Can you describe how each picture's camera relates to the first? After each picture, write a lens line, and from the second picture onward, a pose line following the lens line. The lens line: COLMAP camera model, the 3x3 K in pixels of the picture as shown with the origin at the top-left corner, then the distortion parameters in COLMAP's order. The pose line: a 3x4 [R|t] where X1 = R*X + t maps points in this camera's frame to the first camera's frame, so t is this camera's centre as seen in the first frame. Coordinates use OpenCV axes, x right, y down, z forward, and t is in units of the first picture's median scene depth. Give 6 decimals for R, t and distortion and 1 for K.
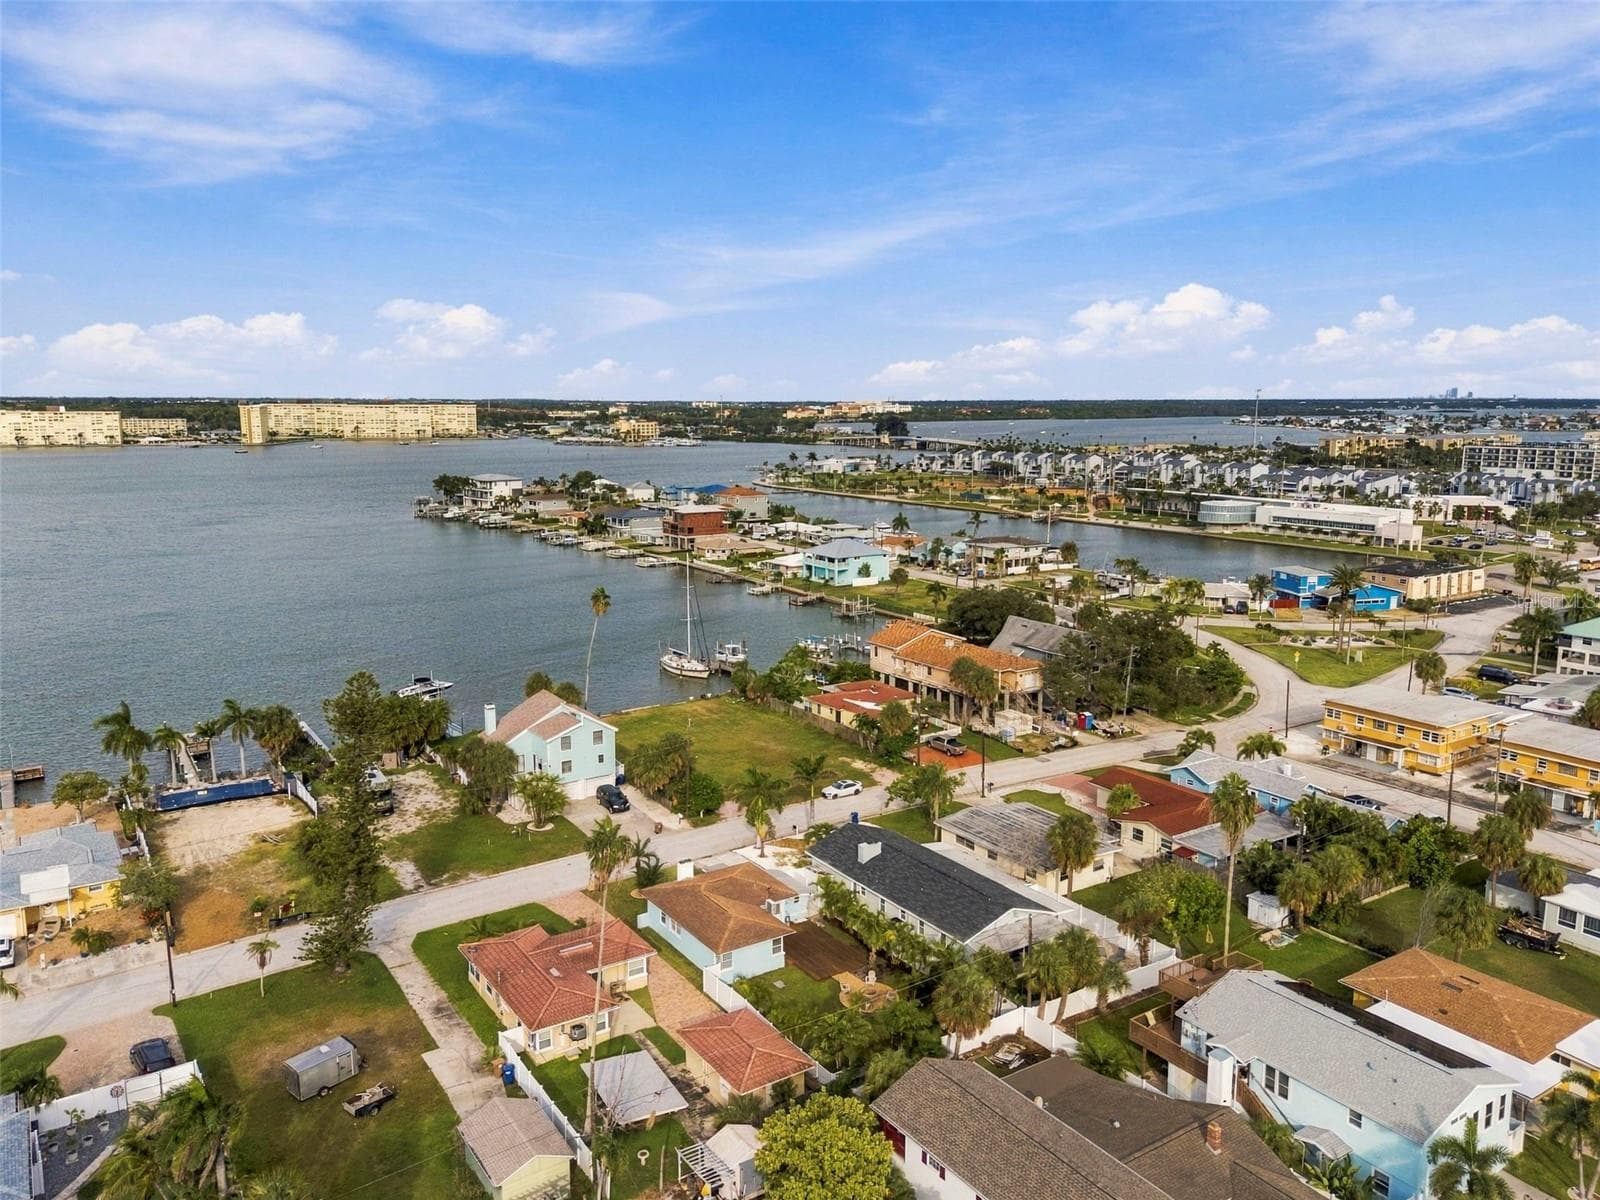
lens RADIAL K [[1170.5, 0, 800.0], [0, 1170.5, 600.0], [0, 0, 1]] dist [0.088615, -0.085295]
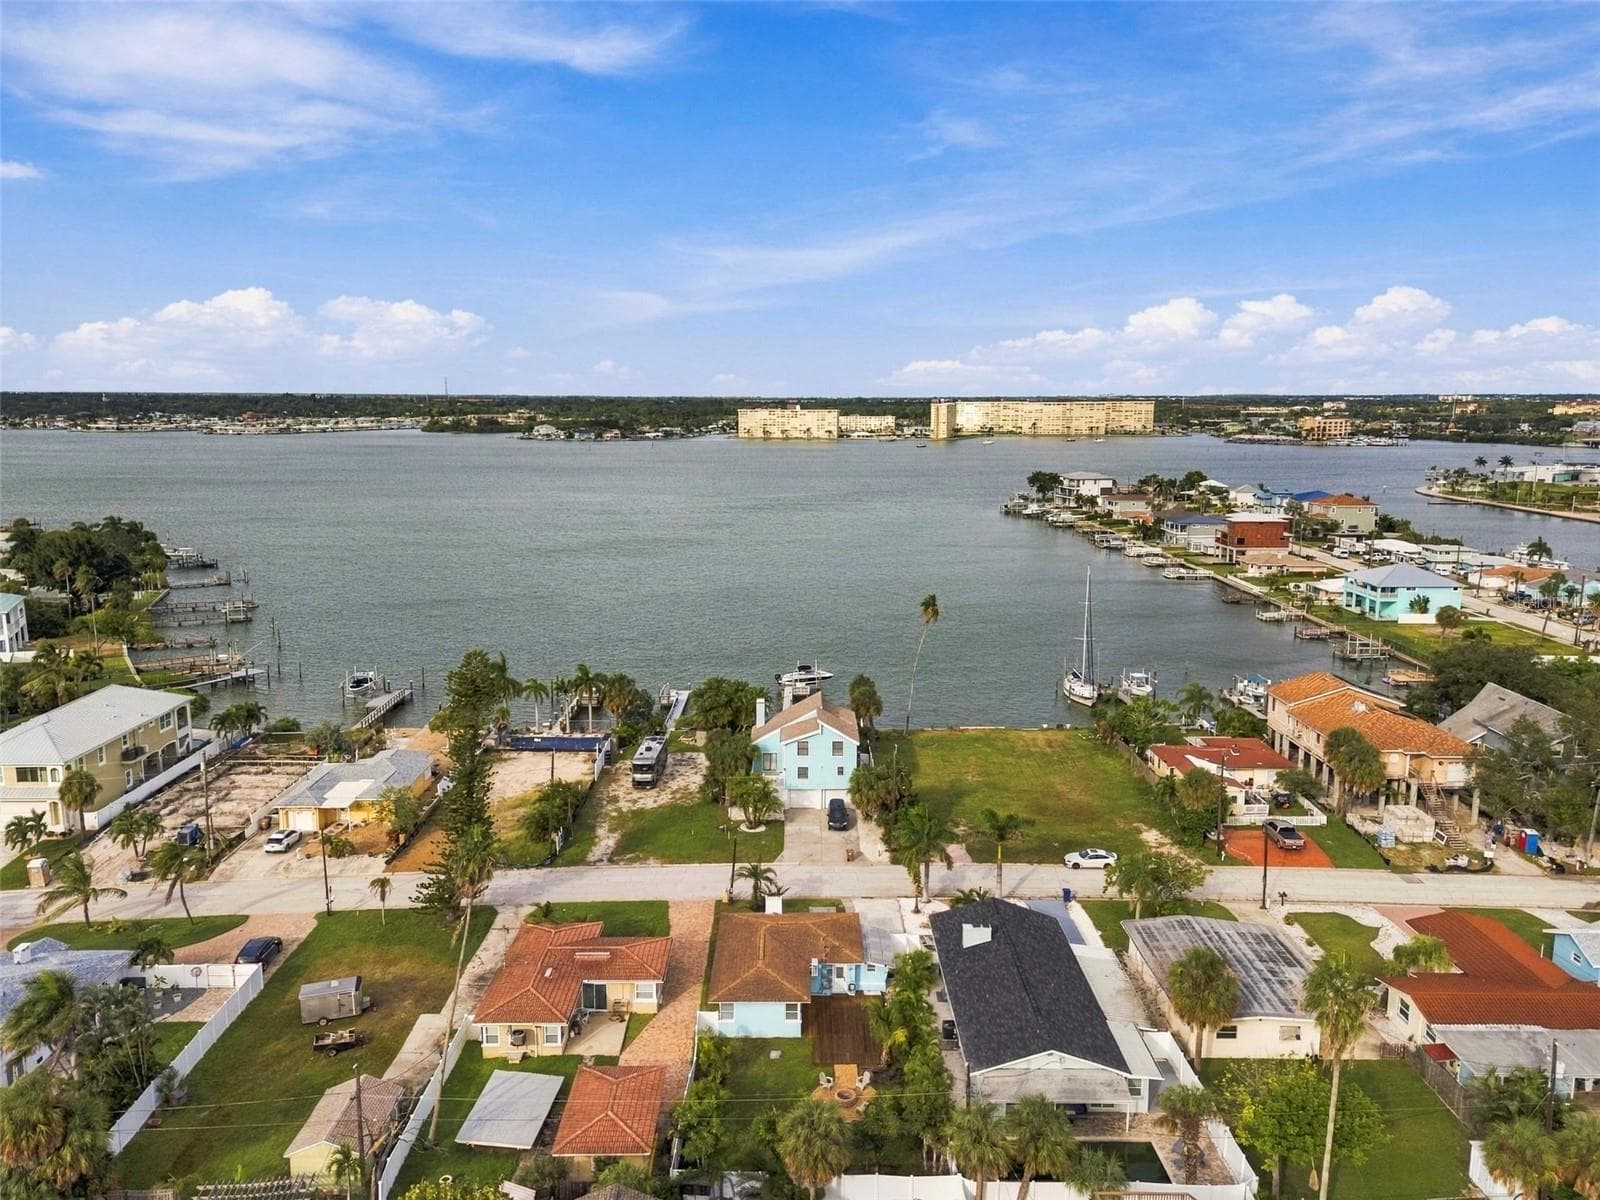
lens RADIAL K [[1170.5, 0, 800.0], [0, 1170.5, 600.0], [0, 0, 1]] dist [0.088615, -0.085295]
pose [[0.834757, 0.093695, -0.542589, 0.254915], [-0.092135, 0.995291, 0.030121, -0.024713], [0.542856, 0.024848, 0.839458, 0.143491]]
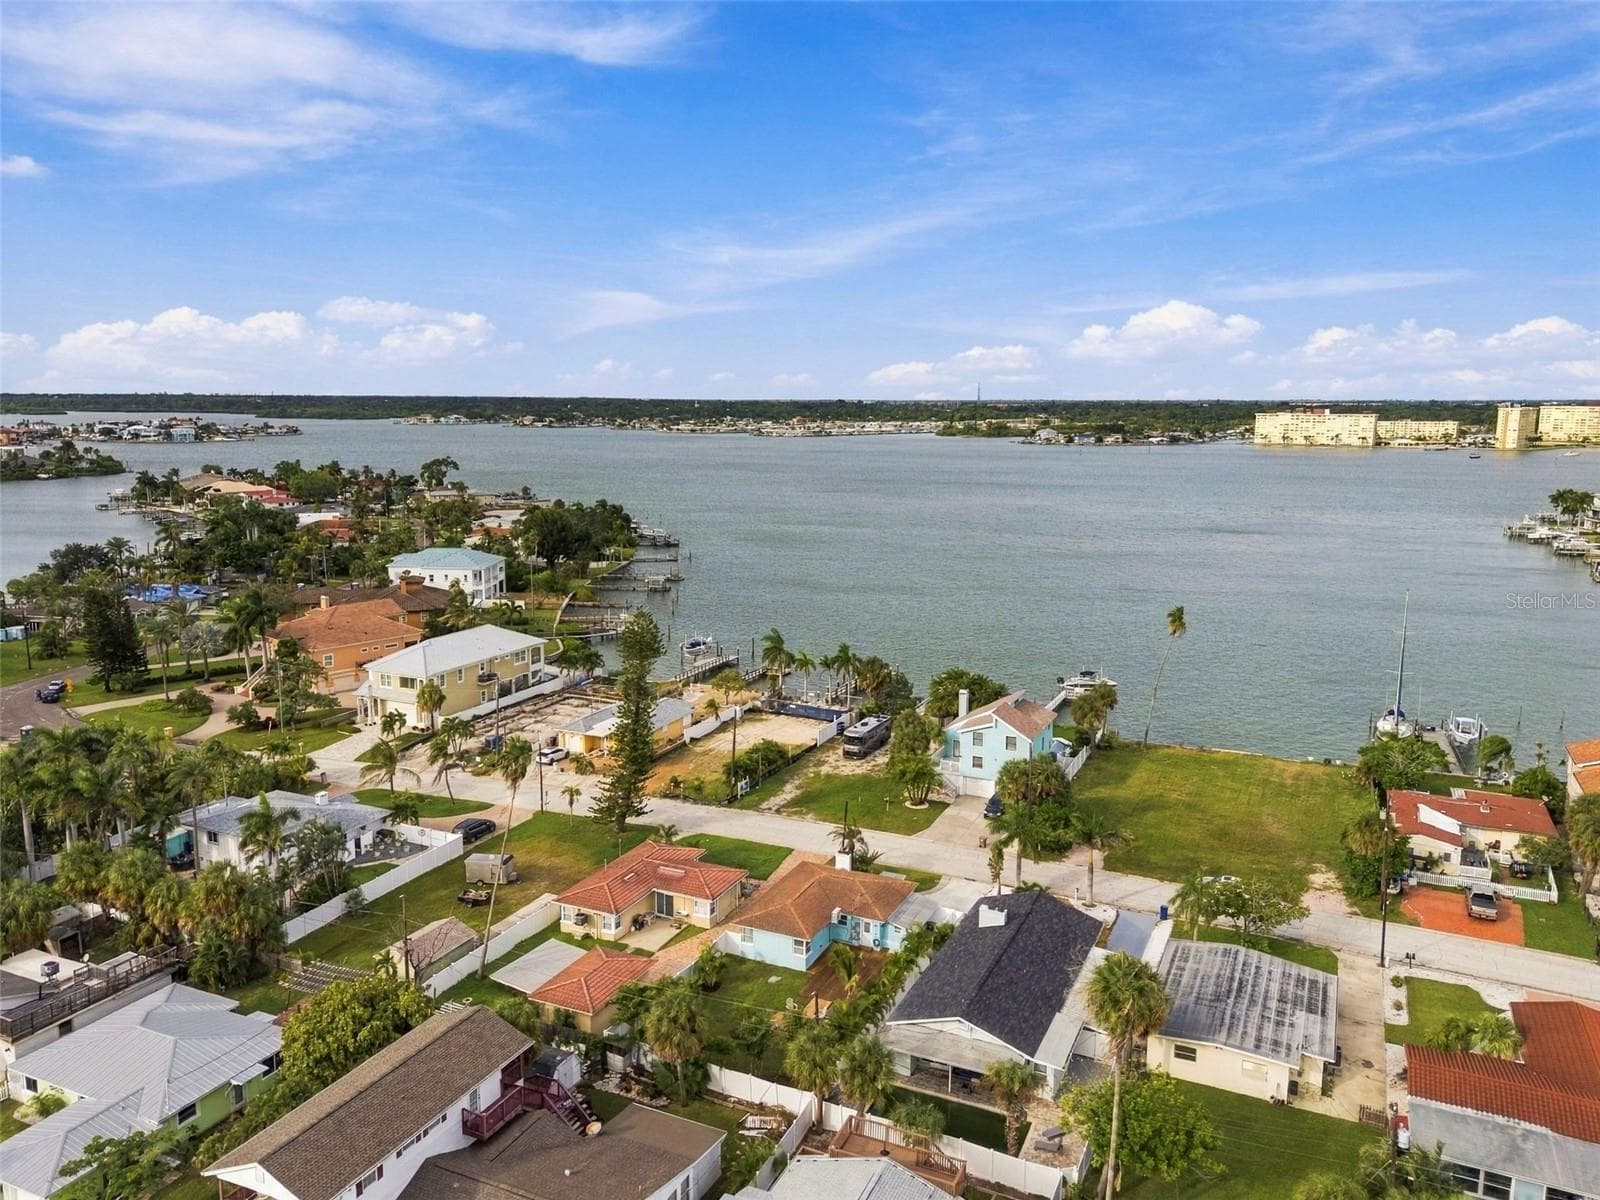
lens RADIAL K [[1168.9, 0, 806.5], [0, 1168.9, 610.0], [0, 0, 1]] dist [0.115950, -0.128982]
pose [[0.522146, 0.152325, -0.839143, 0.452567], [-0.147865, 0.985189, 0.086829, -0.044347], [0.839940, 0.078743, 0.536936, 0.257700]]
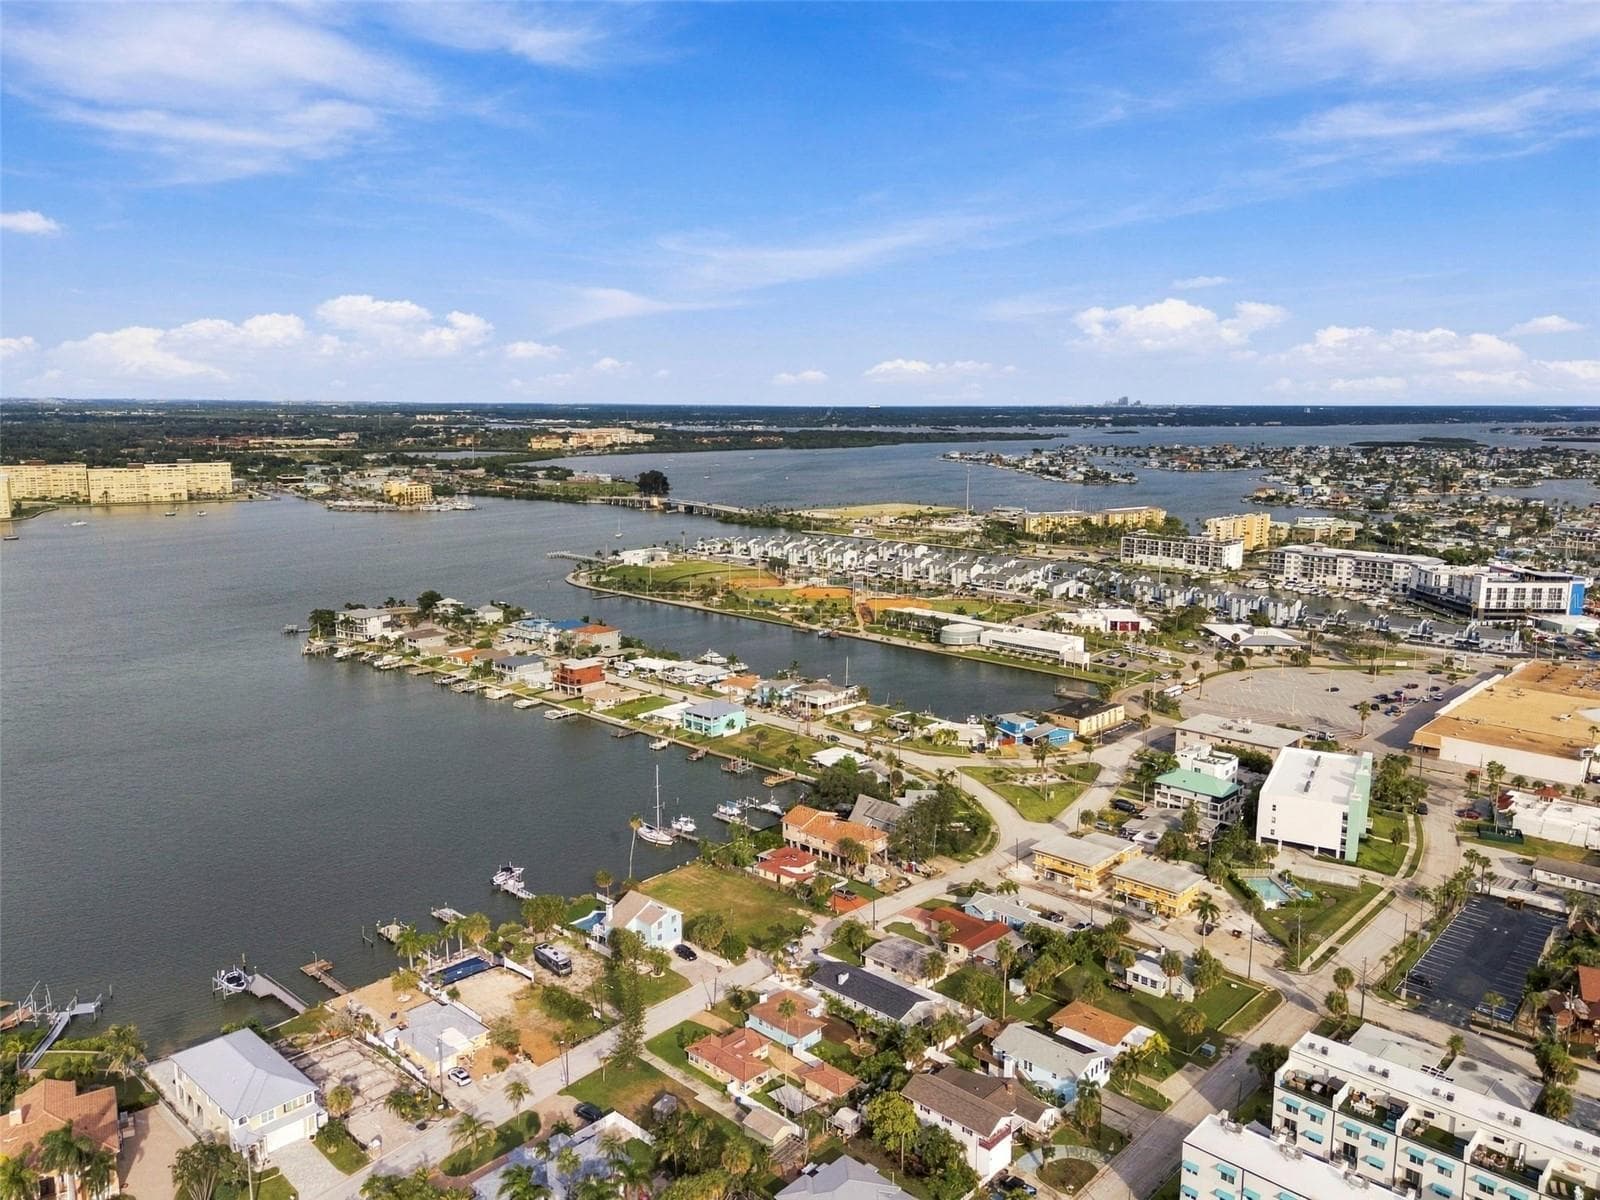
lens RADIAL K [[1170.5, 0, 800.0], [0, 1170.5, 600.0], [0, 0, 1]] dist [0.088615, -0.085295]
pose [[0.973701, -0.036583, 0.224874, -0.309613], [0.036662, 0.999320, 0.003827, -0.314696], [-0.224861, 0.004518, 0.974380, -0.698654]]
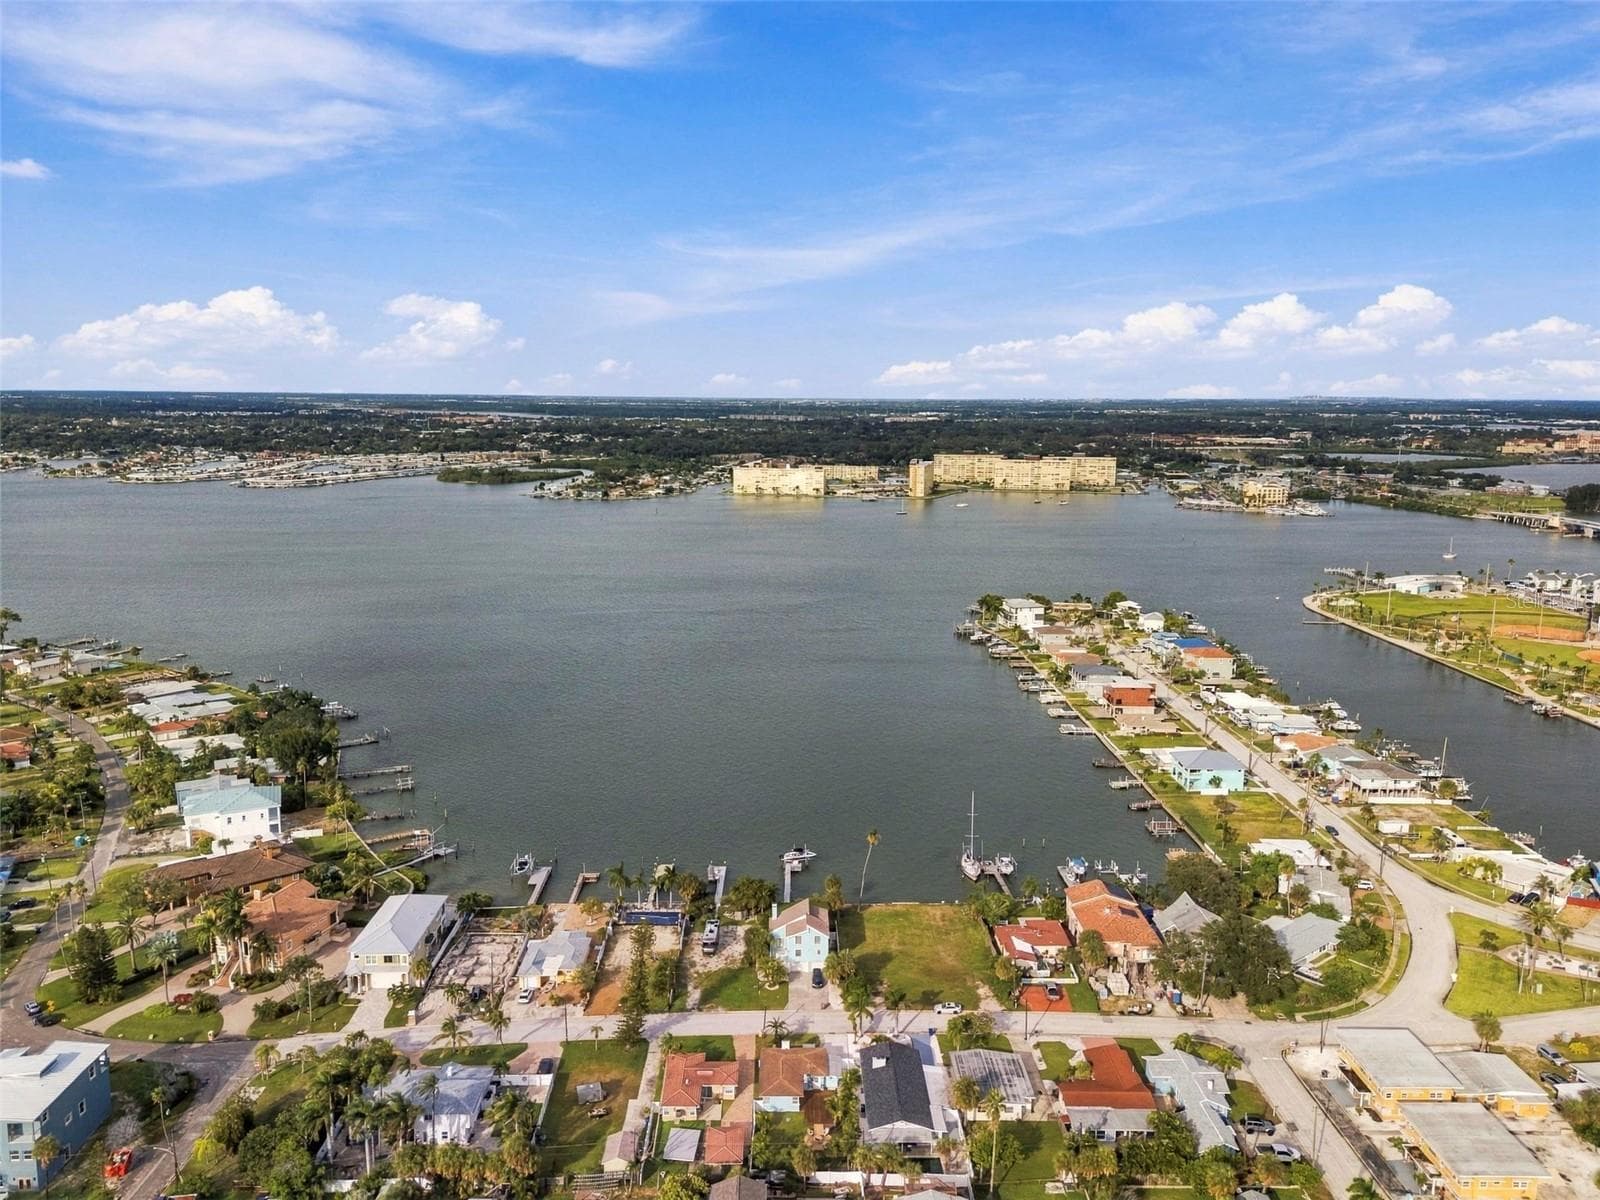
lens RADIAL K [[1170.5, 0, 800.0], [0, 1170.5, 600.0], [0, 0, 1]] dist [0.088615, -0.085295]
pose [[0.840157, 0.097271, -0.533549, 0.574265], [-0.096267, 0.994910, 0.029794, -0.361169], [0.533731, 0.026331, 0.845244, -0.429526]]
